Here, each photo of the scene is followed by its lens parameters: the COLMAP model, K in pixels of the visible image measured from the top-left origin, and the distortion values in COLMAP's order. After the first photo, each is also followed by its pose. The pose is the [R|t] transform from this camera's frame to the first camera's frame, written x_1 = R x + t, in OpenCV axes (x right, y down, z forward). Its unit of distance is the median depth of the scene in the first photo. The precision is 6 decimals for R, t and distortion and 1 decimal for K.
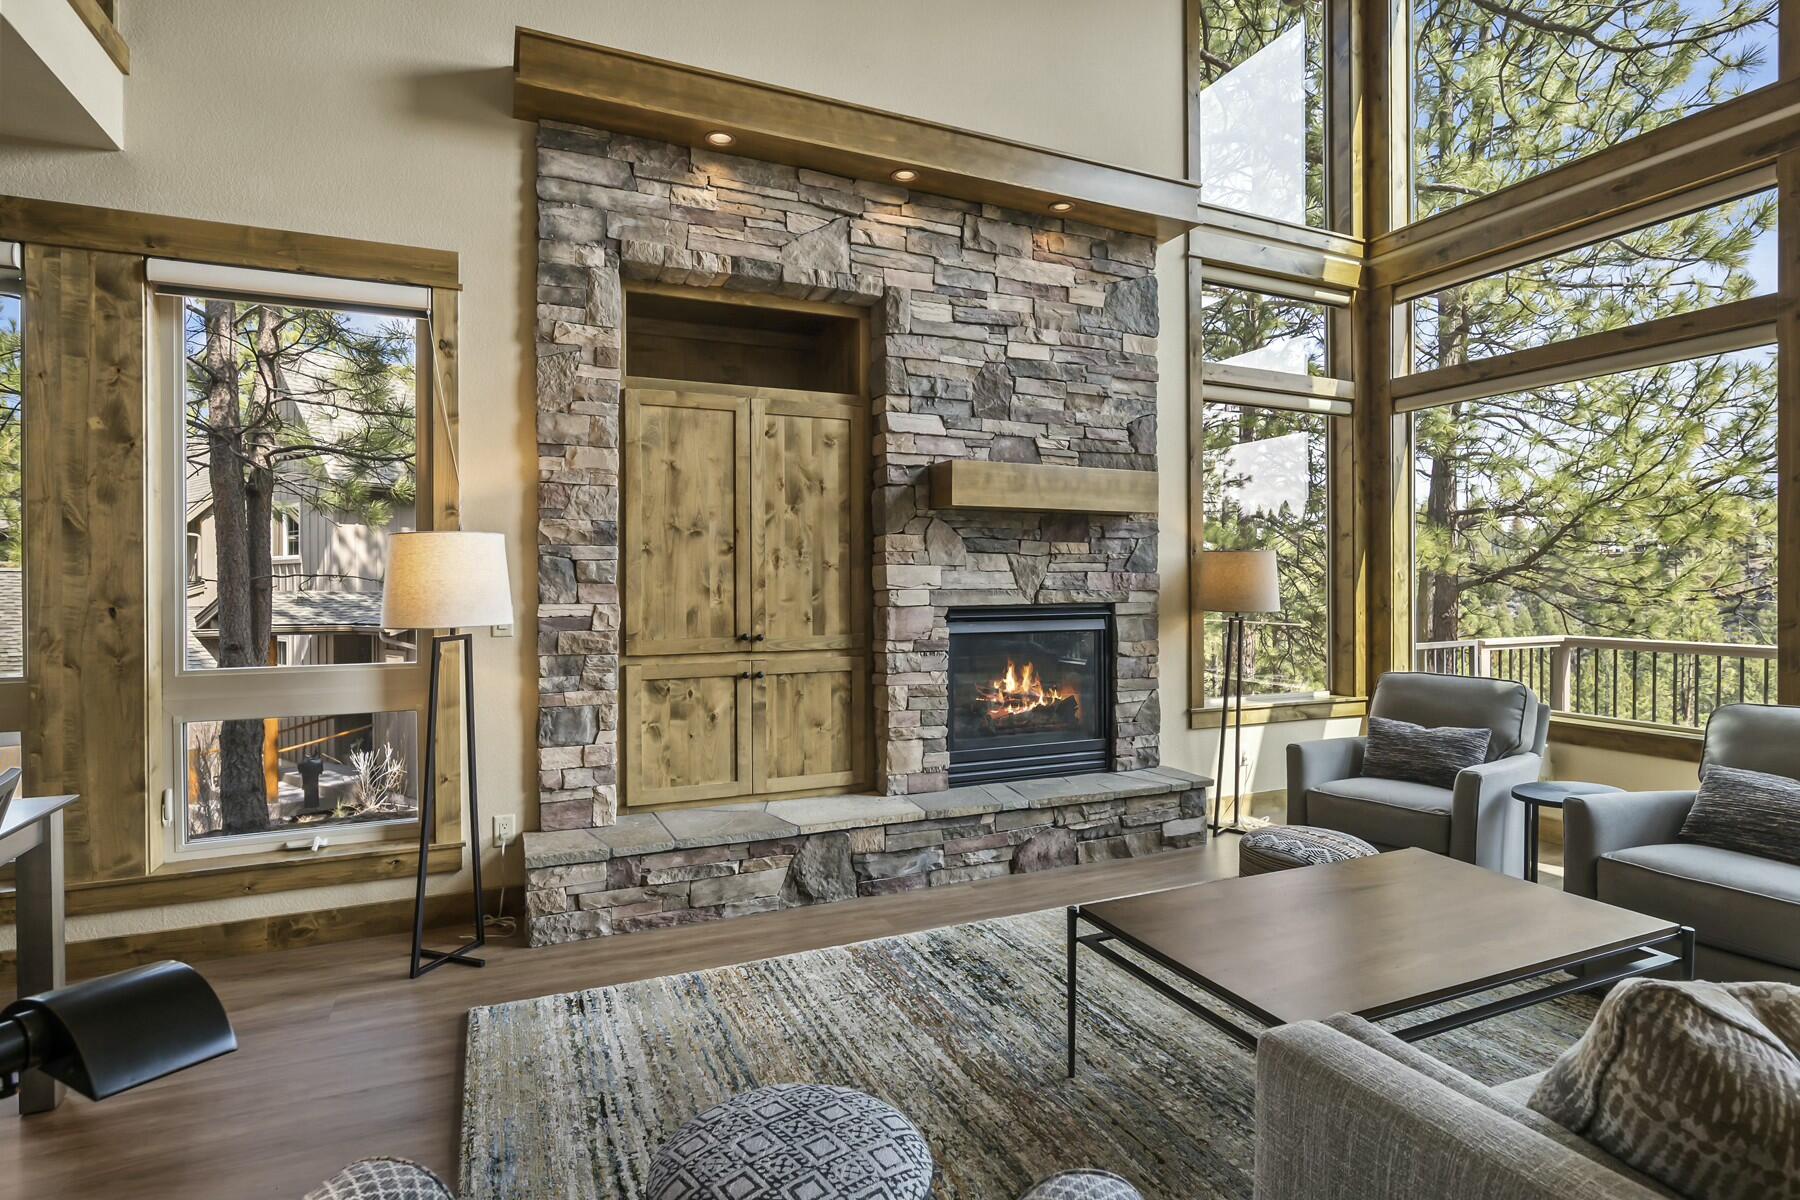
lens RADIAL K [[914.7, 0, 908.2], [0, 914.7, 585.5], [0, 0, 1]] dist [-0.024954, 0.012197]
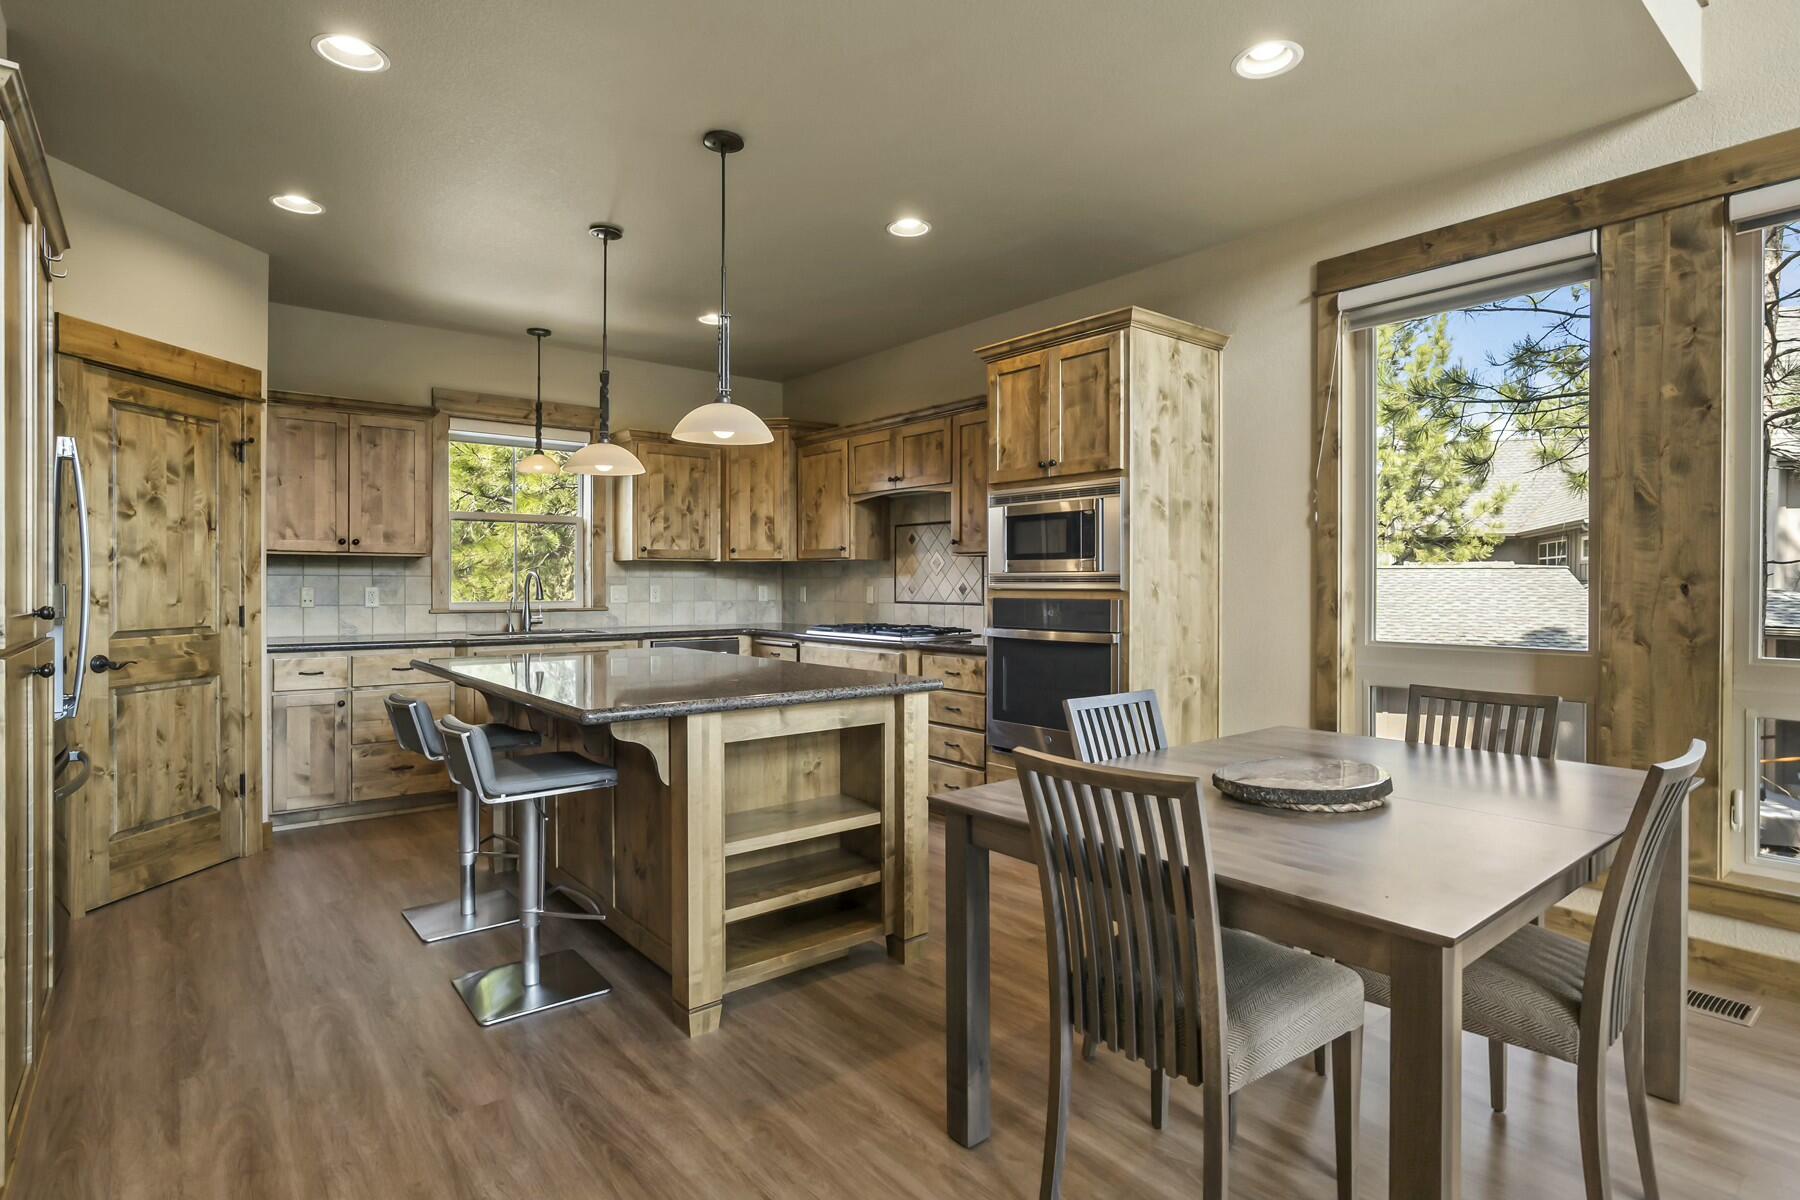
lens RADIAL K [[911.9, 0, 906.9], [0, 911.9, 592.0], [0, 0, 1]] dist [-0.023017, 0.009671]
pose [[0.259478, 0.012081, -0.965673, -0.136420], [-0.005979, 0.999923, 0.010903, 0.019923], [0.965730, 0.002945, 0.259530, -0.017438]]
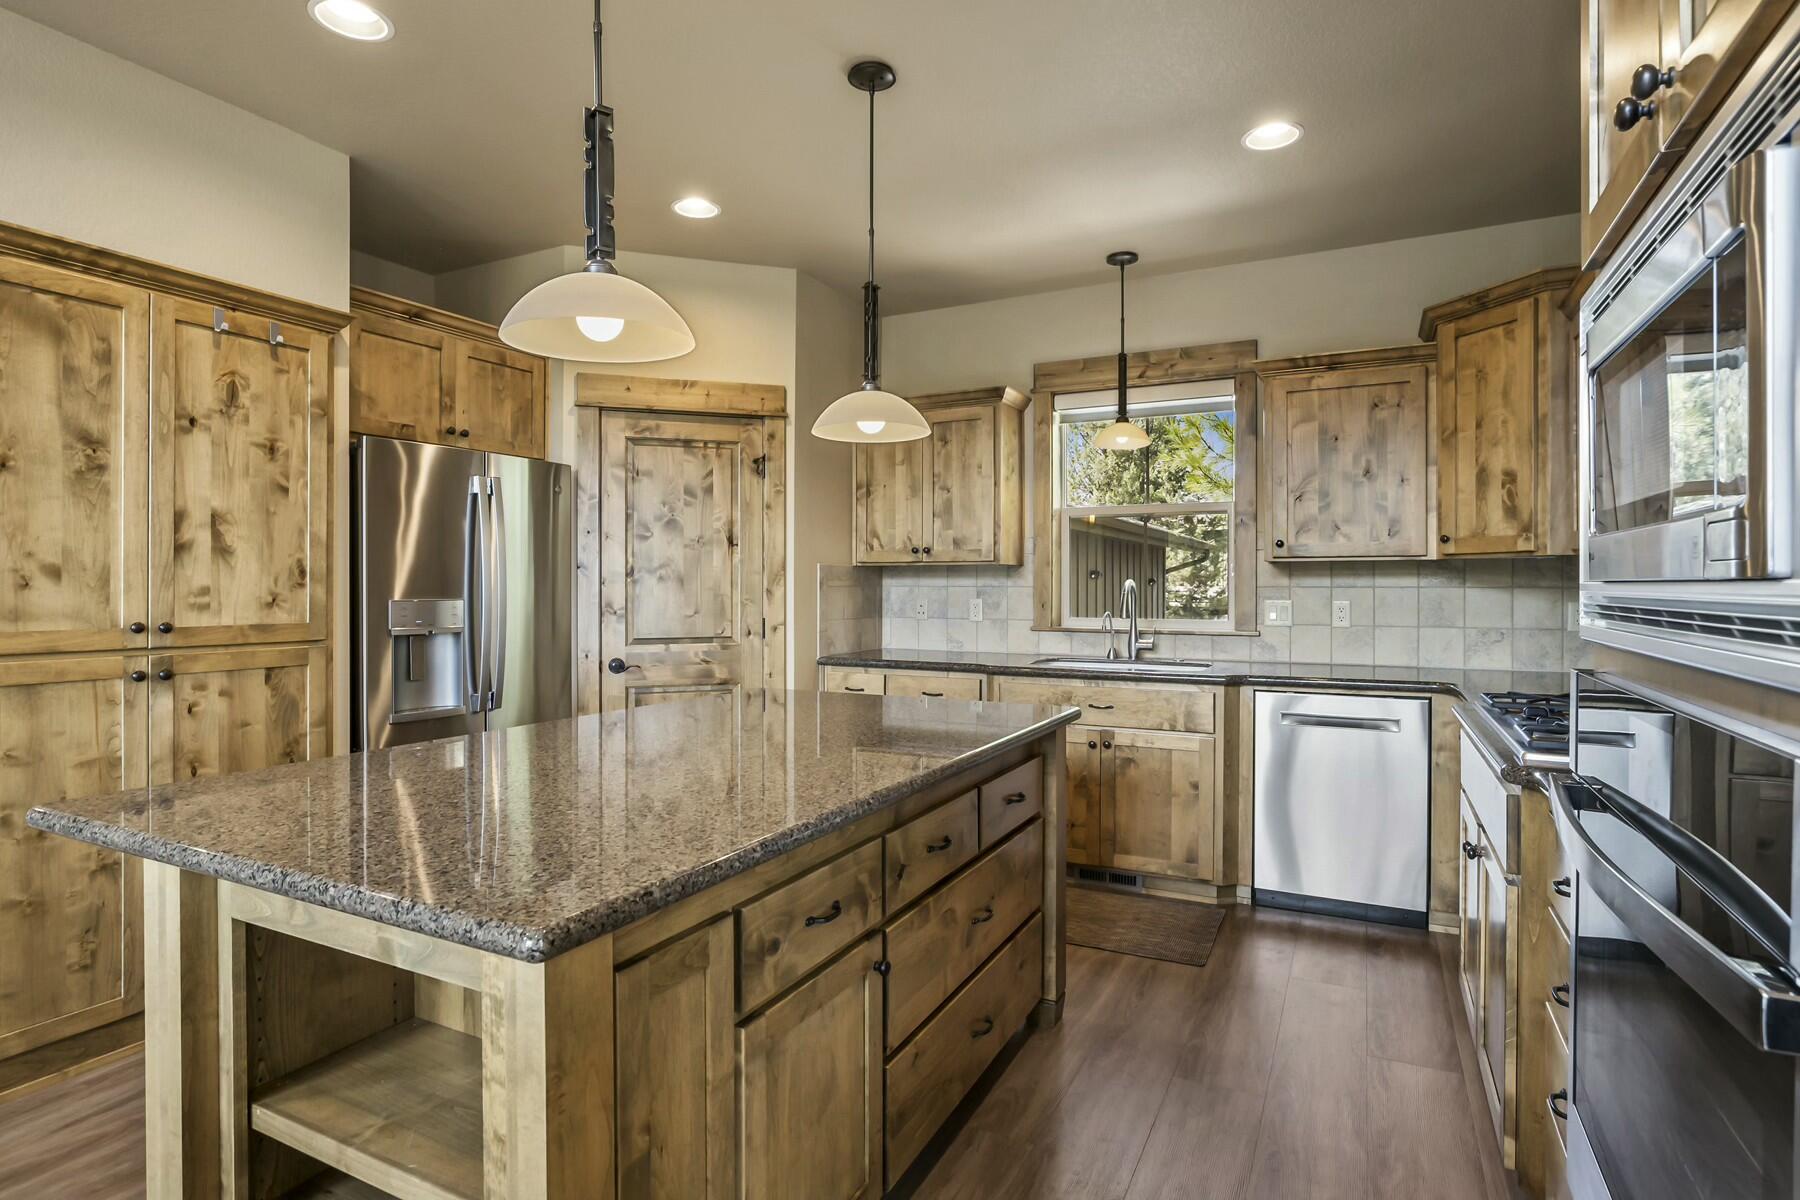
lens RADIAL K [[914.7, 0, 908.2], [0, 914.7, 585.5], [0, 0, 1]] dist [-0.024954, 0.012197]
pose [[-0.781049, 0.002506, -0.624465, -0.764661], [-0.000701, 0.999988, 0.004890, 0.008464], [0.624470, 0.004256, -0.781037, 0.440515]]
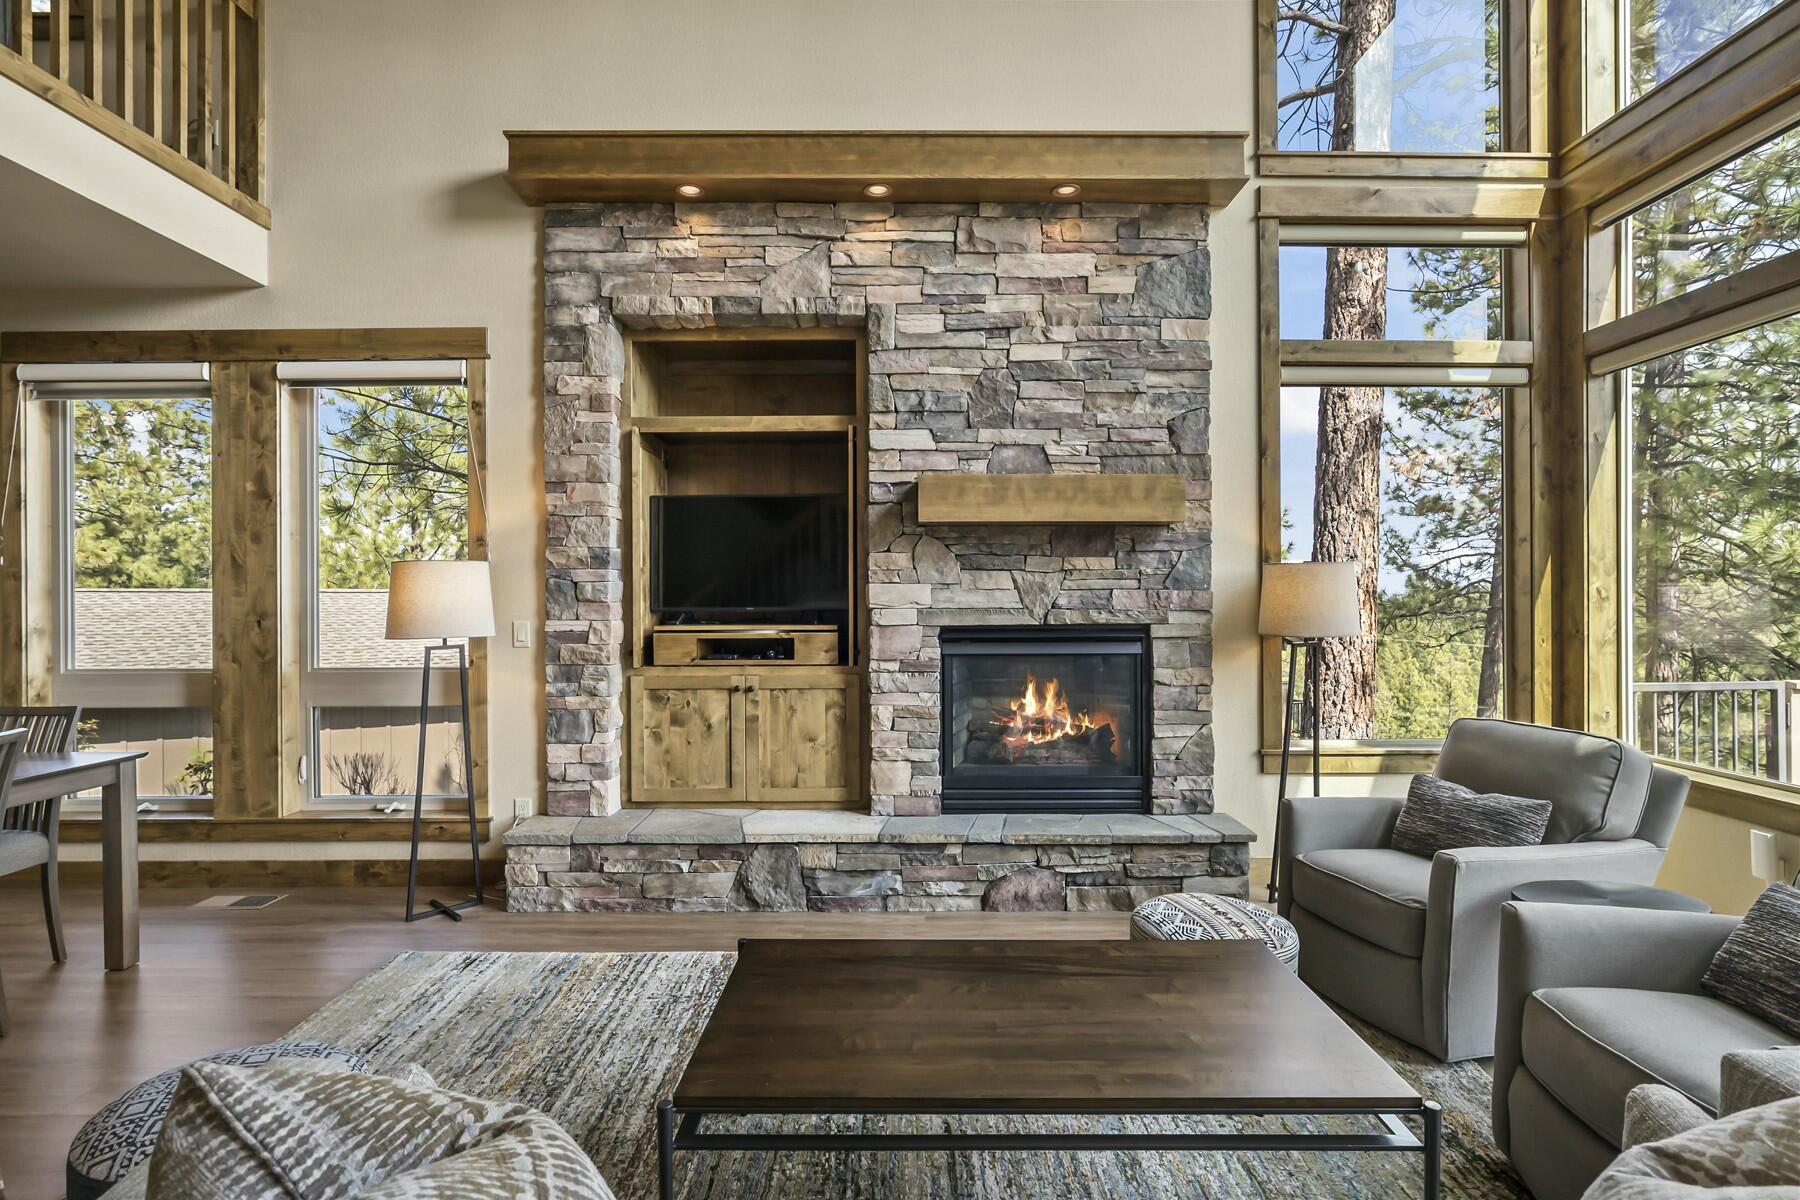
lens RADIAL K [[907.8, 0, 905.0], [0, 907.8, 603.6], [0, 0, 1]] dist [-0.024433, 0.012176]
pose [[0.912953, 0.000865, -0.408064, 0.419018], [-0.000608, 1.000000, 0.000758, -0.001666], [0.408065, -0.000444, 0.912953, 0.113256]]
